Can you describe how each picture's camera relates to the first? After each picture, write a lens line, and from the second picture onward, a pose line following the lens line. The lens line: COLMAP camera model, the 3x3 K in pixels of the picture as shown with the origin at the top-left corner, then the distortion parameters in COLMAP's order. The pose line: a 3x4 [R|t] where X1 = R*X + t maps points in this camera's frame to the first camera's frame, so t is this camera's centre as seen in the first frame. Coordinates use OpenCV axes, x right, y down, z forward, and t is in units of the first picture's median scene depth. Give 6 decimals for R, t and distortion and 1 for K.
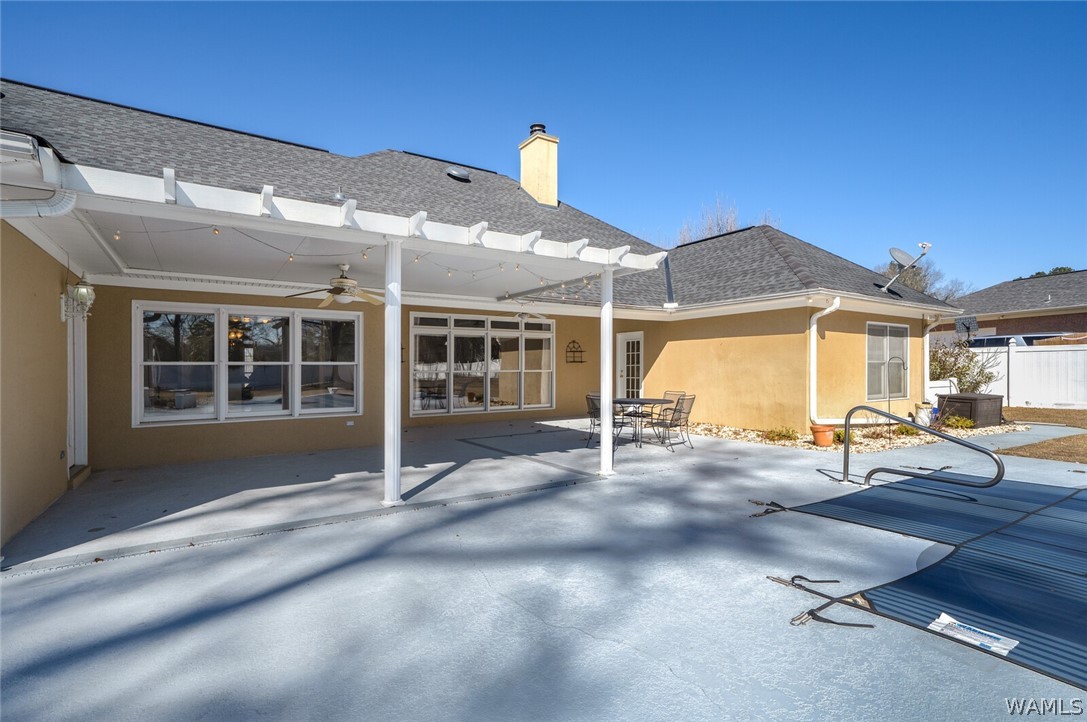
lens RADIAL K [[522.0, 0, 545.4], [0, 522.0, 388.1], [0, 0, 1]] dist [0.015356, 0.001161]
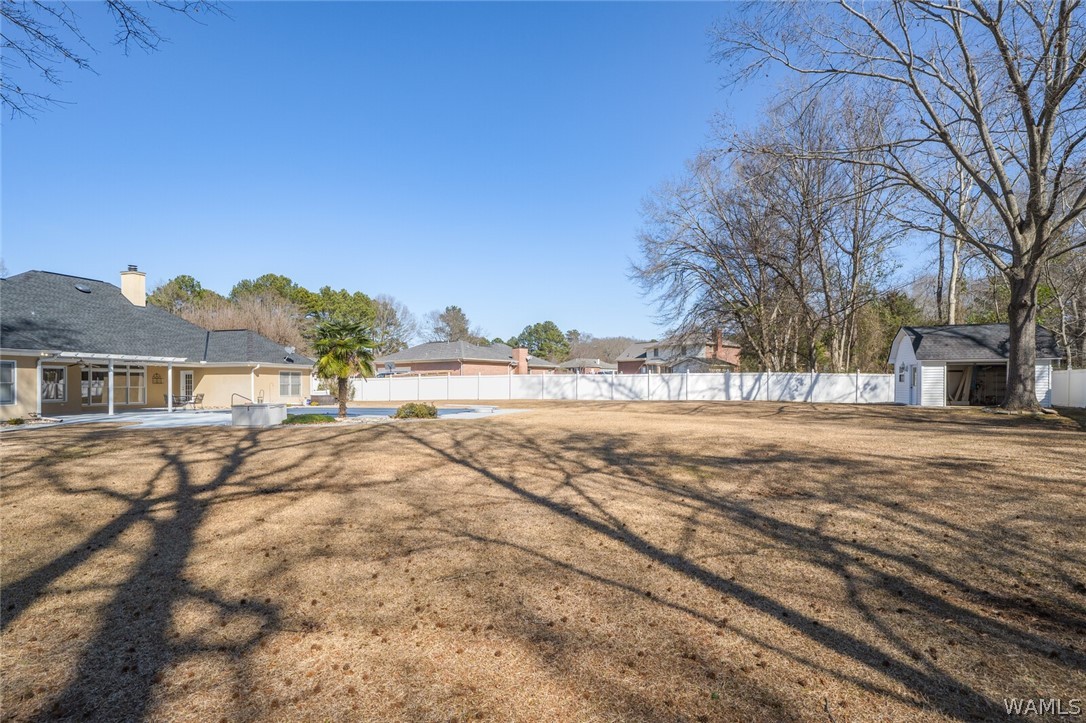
lens RADIAL K [[521.6, 0, 533.6], [0, 521.6, 388.2], [0, 0, 1]] dist [0.015356, 0.001161]
pose [[0.761632, 0.000459, 0.648009, -0.187113], [0.024608, 0.999258, -0.029630, 0.083932], [-0.647542, 0.038514, 0.761056, -1.866317]]
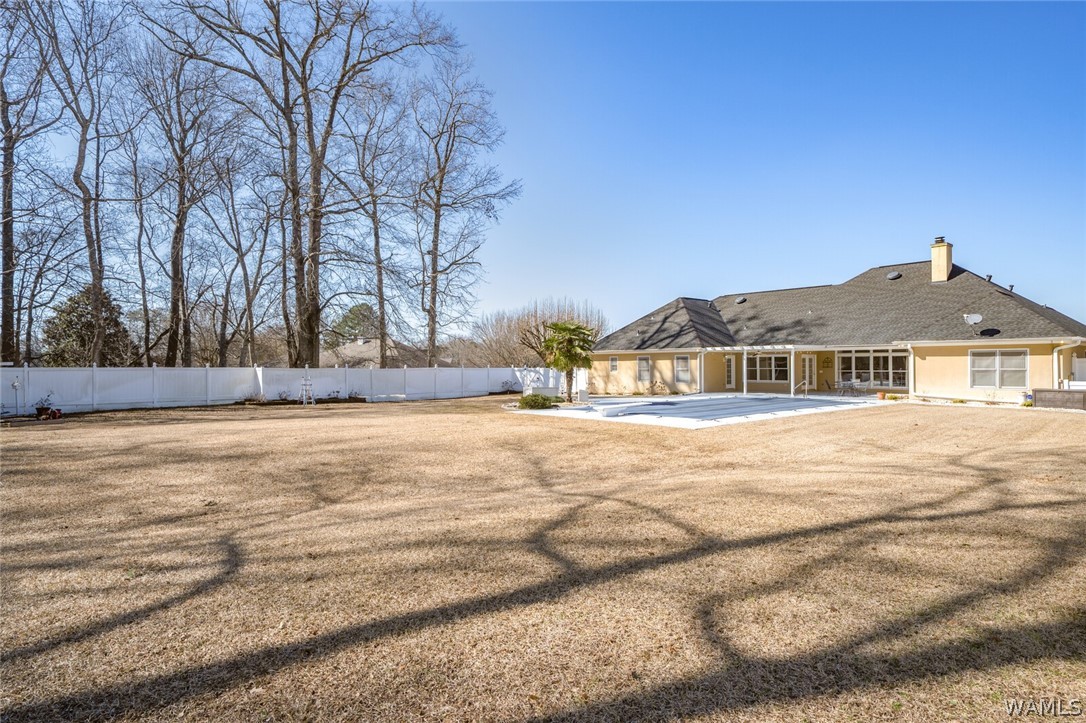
lens RADIAL K [[580.3, 0, 547.1], [0, 580.3, 364.9], [0, 0, 1]] dist [0.022628, 0.002181]
pose [[0.180393, 0.002460, -0.983591, 2.149520], [-0.036923, 0.999309, -0.004272, 0.004795], [0.982901, 0.037087, 0.180360, -0.875693]]
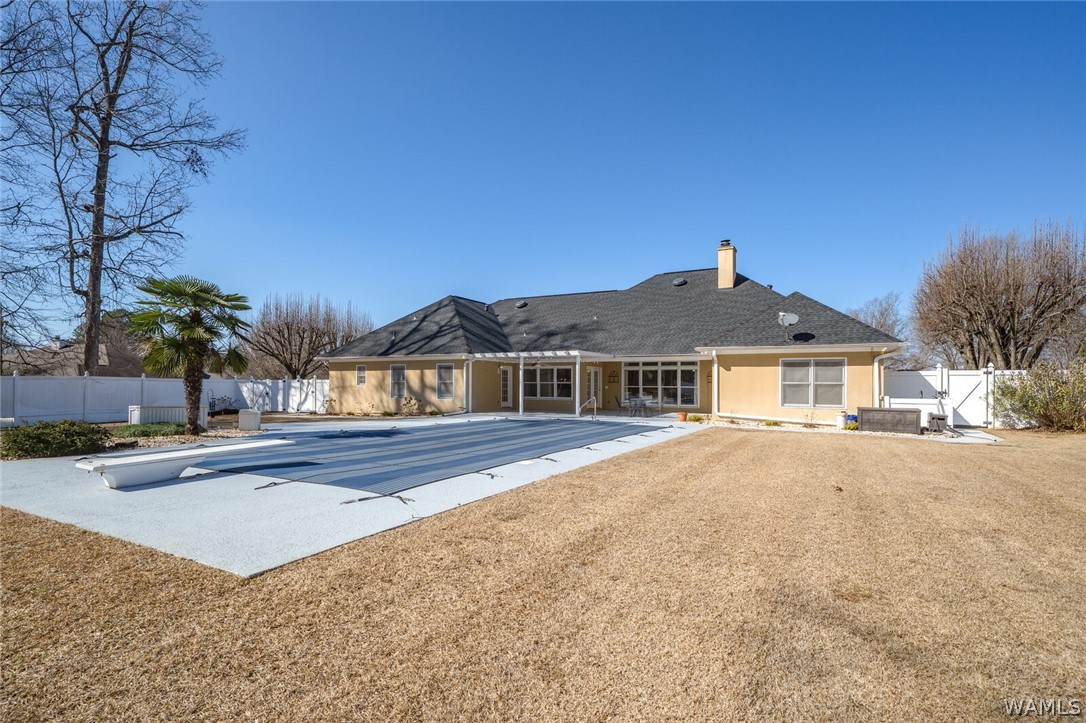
lens RADIAL K [[521.6, 0, 531.0], [0, 521.6, 378.6], [0, 0, 1]] dist [0.015356, 0.001161]
pose [[0.479581, -0.003918, -0.877489, 1.400771], [-0.045768, 0.998517, -0.029472, 0.018503], [0.876303, 0.054295, 0.478691, -0.400919]]
